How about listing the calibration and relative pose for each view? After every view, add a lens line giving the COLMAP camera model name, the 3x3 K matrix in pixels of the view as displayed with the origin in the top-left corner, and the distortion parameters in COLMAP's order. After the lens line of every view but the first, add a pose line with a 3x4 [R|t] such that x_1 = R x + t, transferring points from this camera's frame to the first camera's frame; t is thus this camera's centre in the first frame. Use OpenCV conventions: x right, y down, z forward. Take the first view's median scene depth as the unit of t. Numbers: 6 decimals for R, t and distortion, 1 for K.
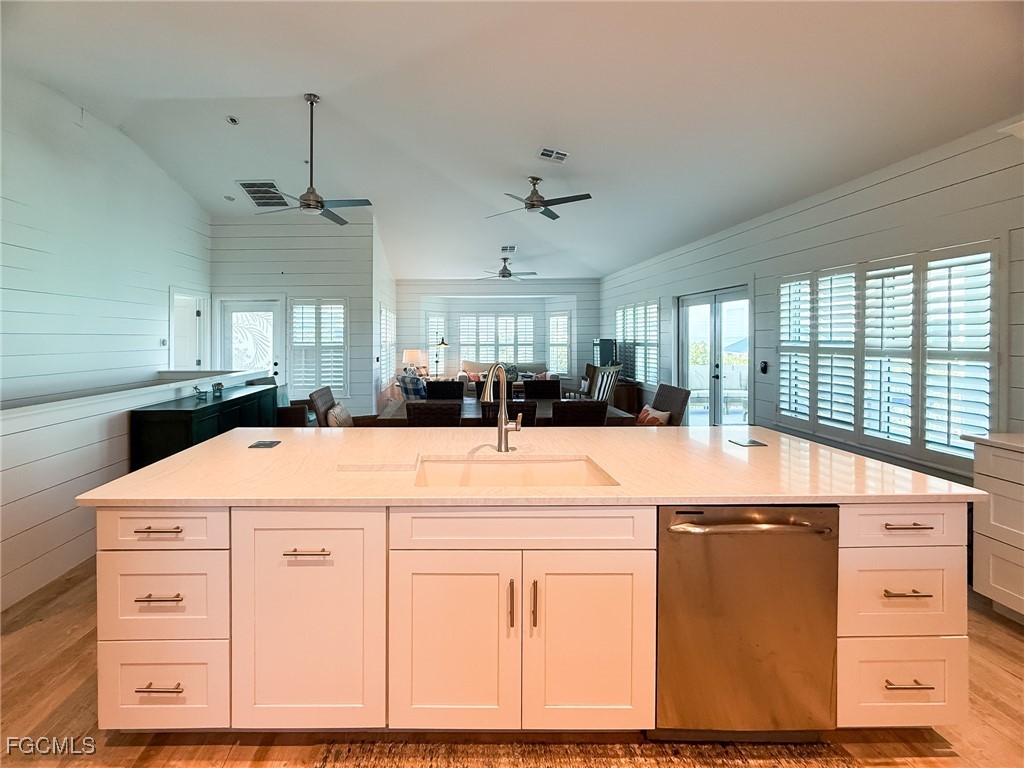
lens RADIAL K [[444.7, 0, 447.0], [0, 444.7, 337.0], [0, 0, 1]] dist [-0.001074, 0.000239]
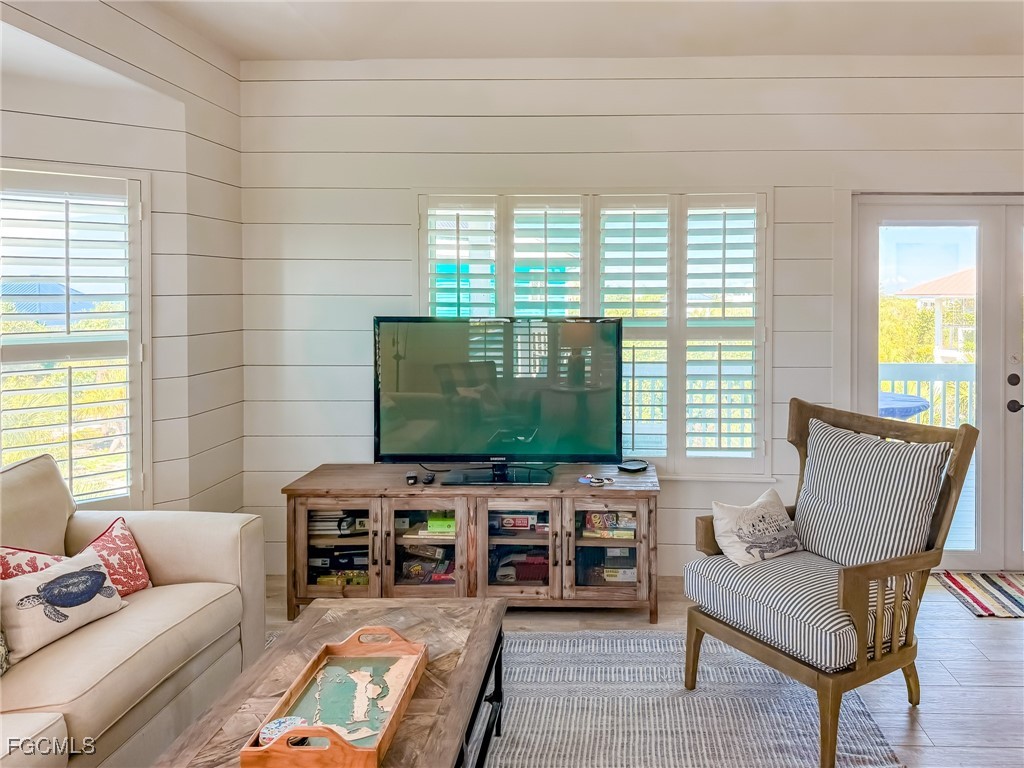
lens RADIAL K [[773.8, 0, 613.6], [0, 773.8, 310.7], [0, 0, 1]] dist [0.057022, 0.001879]
pose [[0.012308, -0.005157, 0.999911, -0.086904], [-0.001722, 0.999985, 0.005179, -0.000774], [-0.999923, -0.001786, 0.012299, 1.036791]]
